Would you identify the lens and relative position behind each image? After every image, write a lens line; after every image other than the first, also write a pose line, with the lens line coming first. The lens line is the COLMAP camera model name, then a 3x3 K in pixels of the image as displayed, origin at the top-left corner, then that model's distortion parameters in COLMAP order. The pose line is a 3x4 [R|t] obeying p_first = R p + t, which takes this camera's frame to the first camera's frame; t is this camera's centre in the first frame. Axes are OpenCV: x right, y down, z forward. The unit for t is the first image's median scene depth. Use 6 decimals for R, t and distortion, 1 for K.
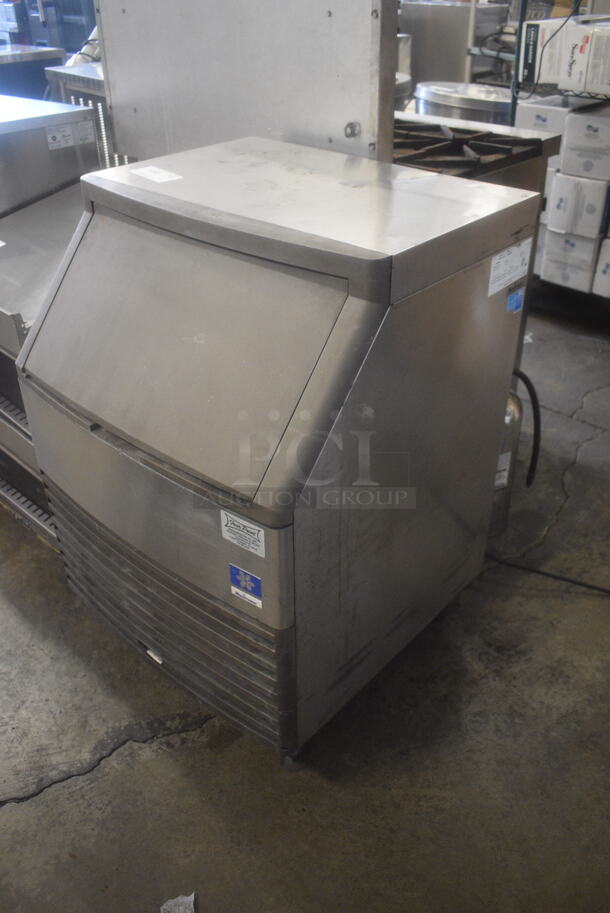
lens RADIAL K [[811.7, 0, 305.0], [0, 811.7, 456.5], [0, 0, 1]] dist [-0.004695, -0.121810]
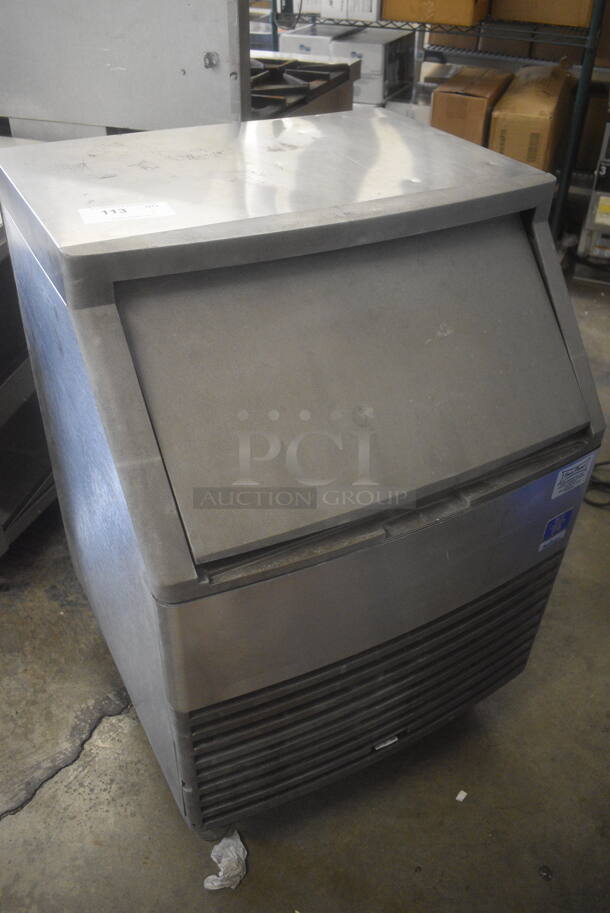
lens RADIAL K [[811.7, 0, 305.0], [0, 811.7, 456.5], [0, 0, 1]] dist [-0.004695, -0.121810]
pose [[0.918118, -0.202018, 0.340950, -0.259698], [0.181321, 0.979122, 0.091880, 0.002933], [-0.352393, -0.022535, 0.935581, 0.022361]]
